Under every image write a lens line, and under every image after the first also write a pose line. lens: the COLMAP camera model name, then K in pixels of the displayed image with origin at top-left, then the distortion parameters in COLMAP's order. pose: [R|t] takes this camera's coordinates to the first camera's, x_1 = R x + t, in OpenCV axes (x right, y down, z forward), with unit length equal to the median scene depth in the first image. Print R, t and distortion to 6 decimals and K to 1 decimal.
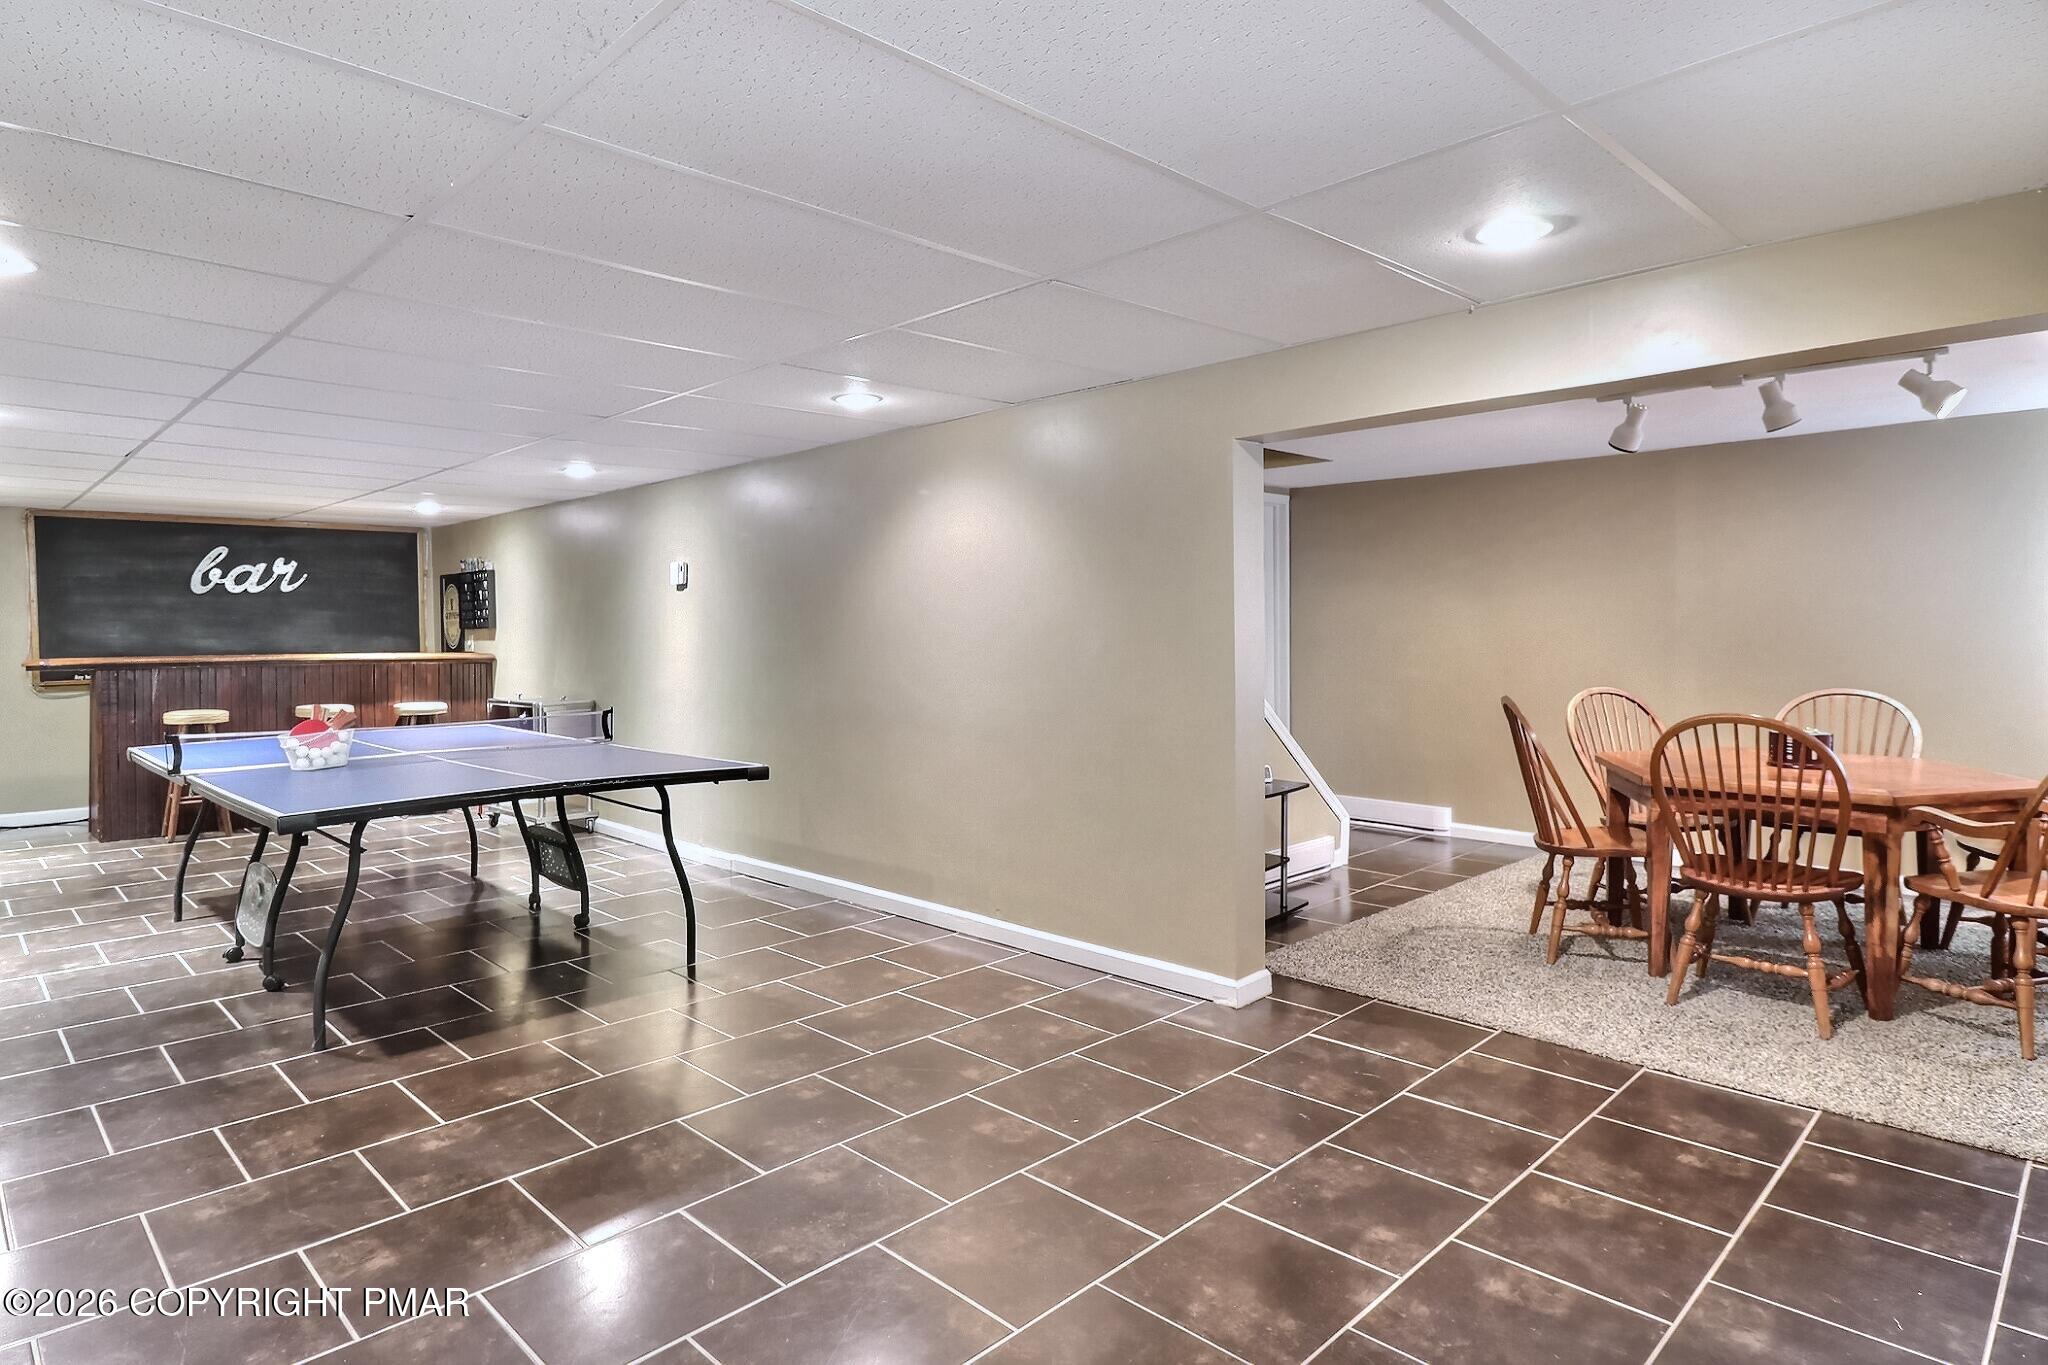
lens RADIAL K [[1212.4, 0, 1024.4], [0, 1212.4, 633.8], [0, 0, 1]] dist [0.000872, -0.000055]
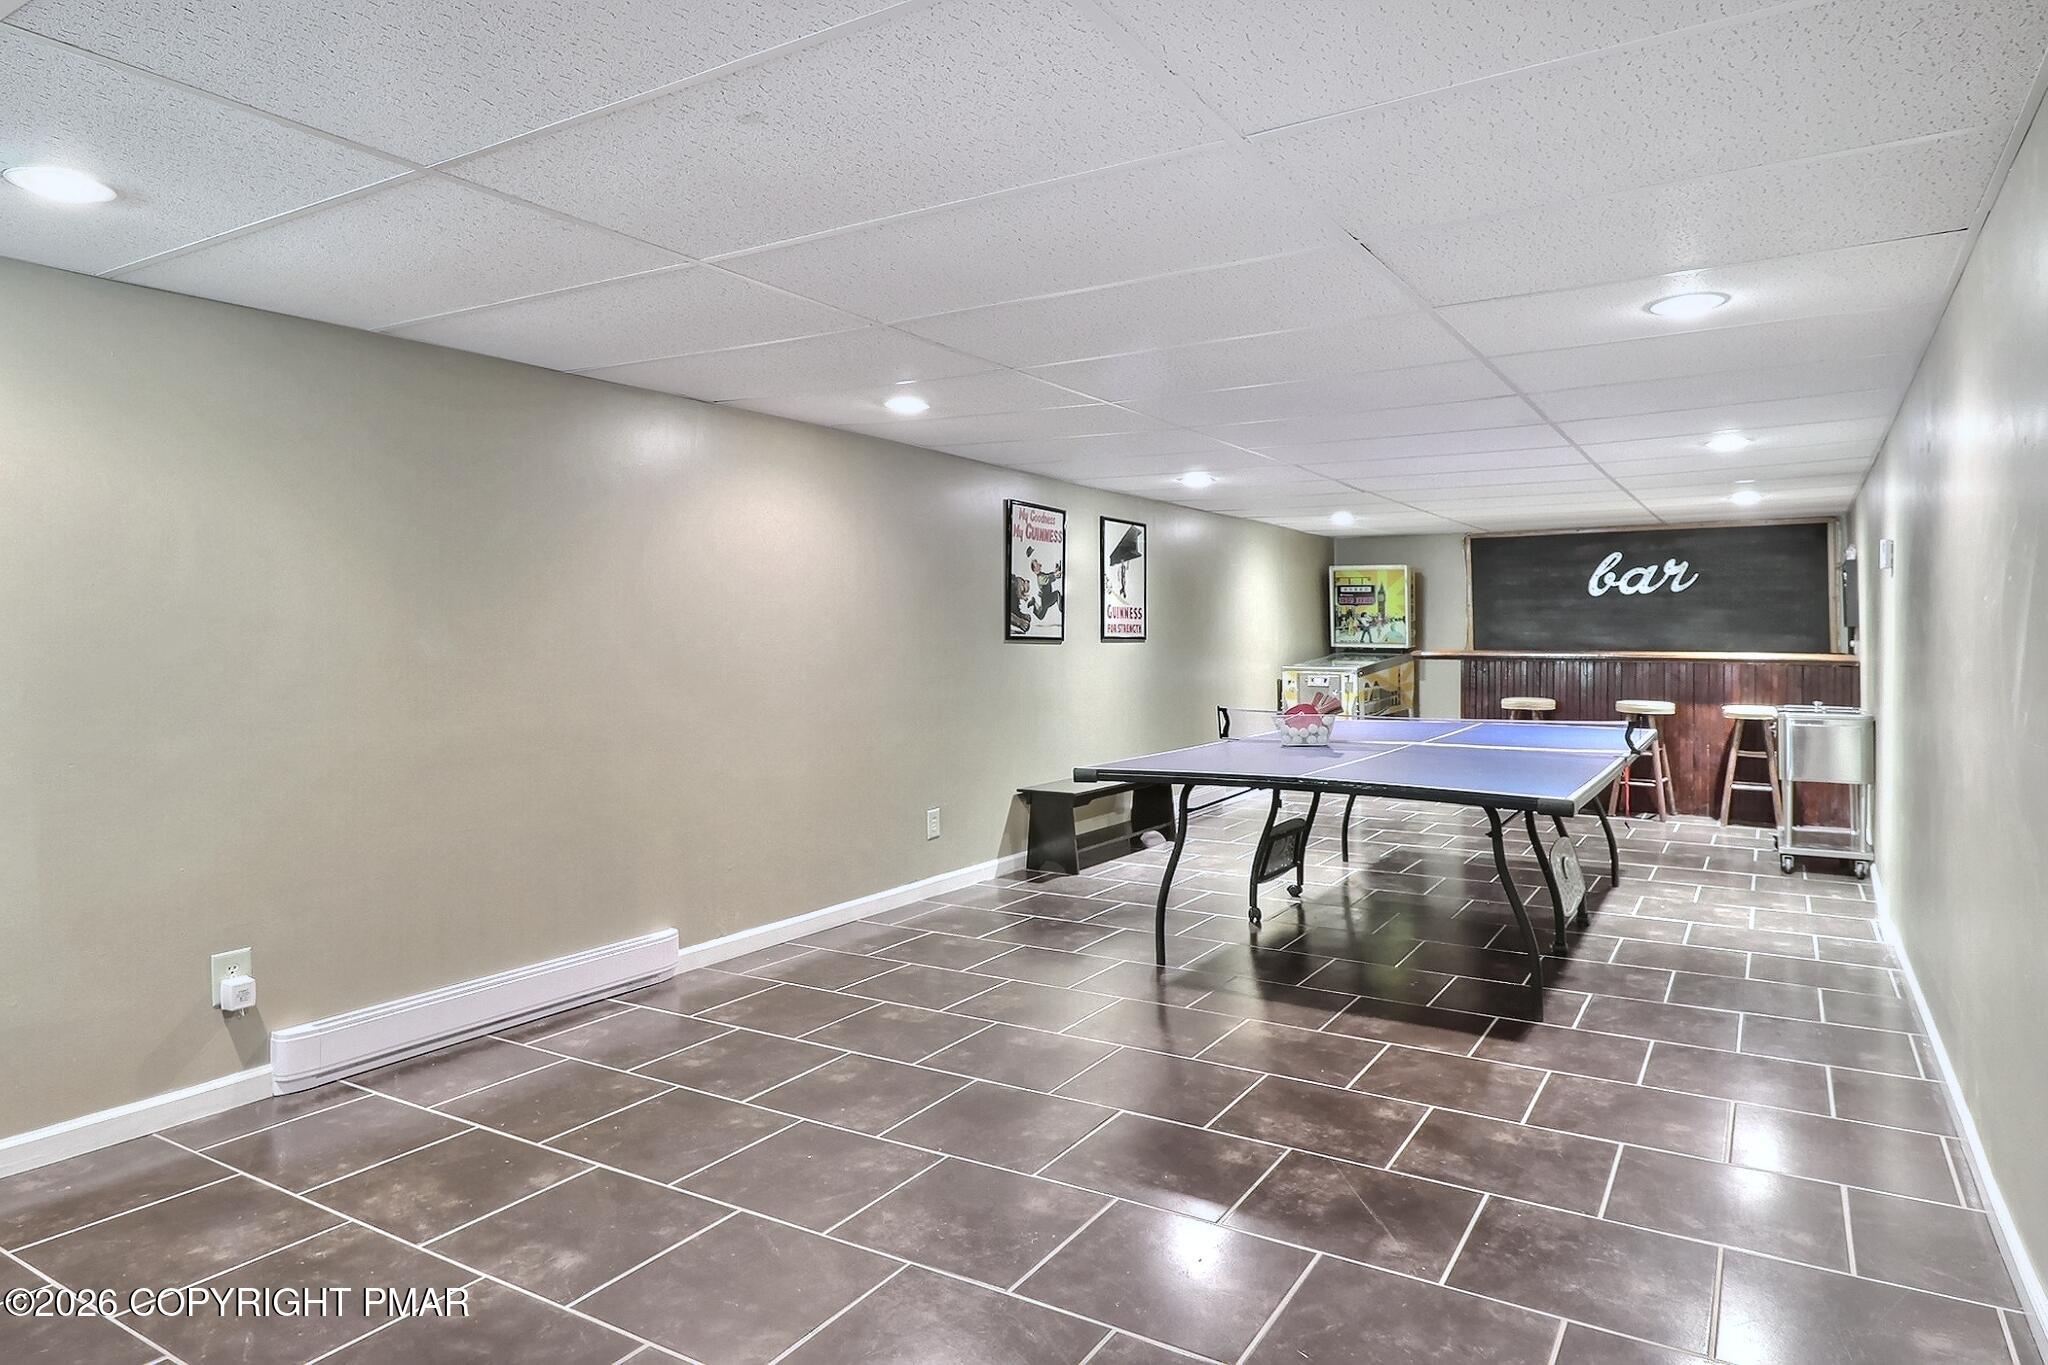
lens RADIAL K [[1137.0, 0, 1024.2], [0, 1137.0, 617.3], [0, 0, 1]] dist [0.002827, 0.000425]
pose [[0.232787, -0.009439, -0.972482, 0.216164], [-0.004231, 0.999934, -0.010719, 0.000030], [0.972518, 0.006610, 0.232732, 0.242316]]
